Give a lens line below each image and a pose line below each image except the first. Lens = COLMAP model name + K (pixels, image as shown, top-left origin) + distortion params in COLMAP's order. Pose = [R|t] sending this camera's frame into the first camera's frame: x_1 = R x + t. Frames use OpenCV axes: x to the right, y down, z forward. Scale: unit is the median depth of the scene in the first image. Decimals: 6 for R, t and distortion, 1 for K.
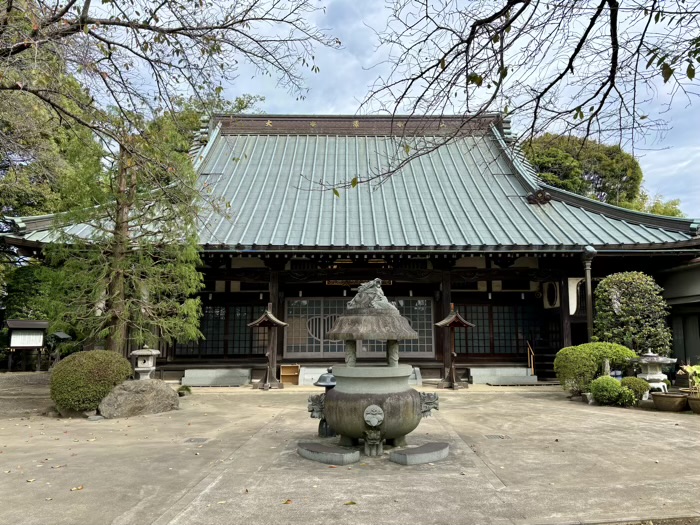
lens RADIAL K [[531.0, 0, 350.0], [0, 531.0, 262.5], [0, 0, 1]] dist [0.067083, -0.076452]
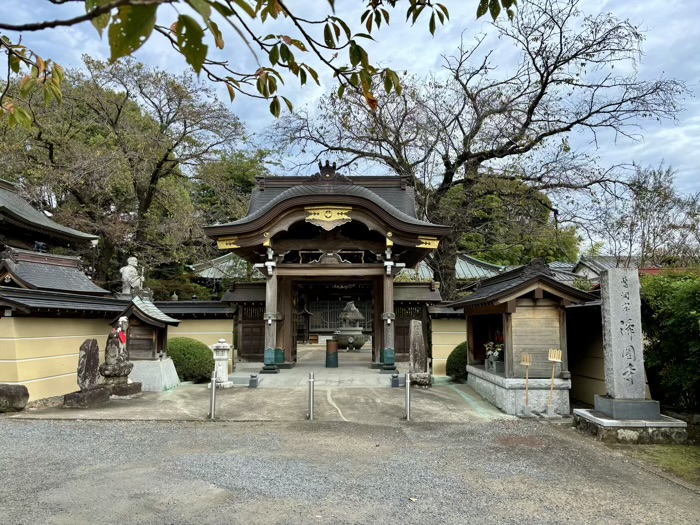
lens RADIAL K [[531.0, 0, 350.0], [0, 531.0, 262.5], [0, 0, 1]] dist [0.067083, -0.076452]
pose [[0.999846, 0.000394, 0.017548, -0.010599], [-0.000802, 0.999730, 0.023239, -0.128137], [-0.017534, -0.023249, 0.999576, -1.026113]]
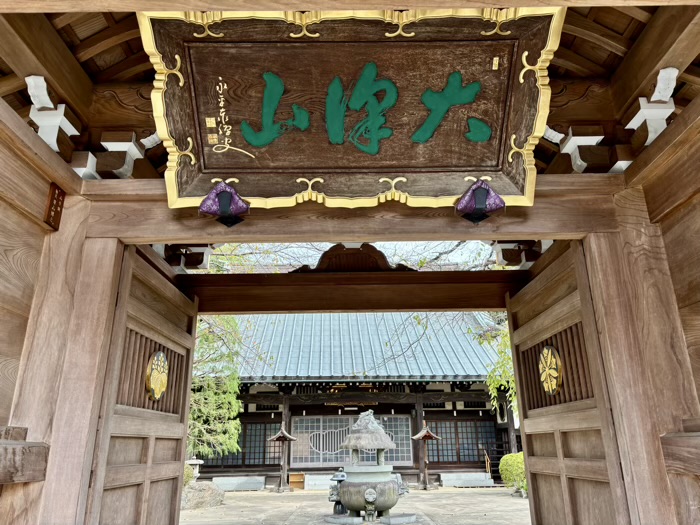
lens RADIAL K [[518.0, 0, 350.0], [0, 518.0, 262.5], [0, 0, 1]] dist [0.000236, -0.002285]
pose [[0.999482, 0.000746, 0.032188, -0.028830], [0.005960, 0.978164, -0.207751, -0.037623], [-0.031641, 0.207835, 0.977652, -0.298431]]
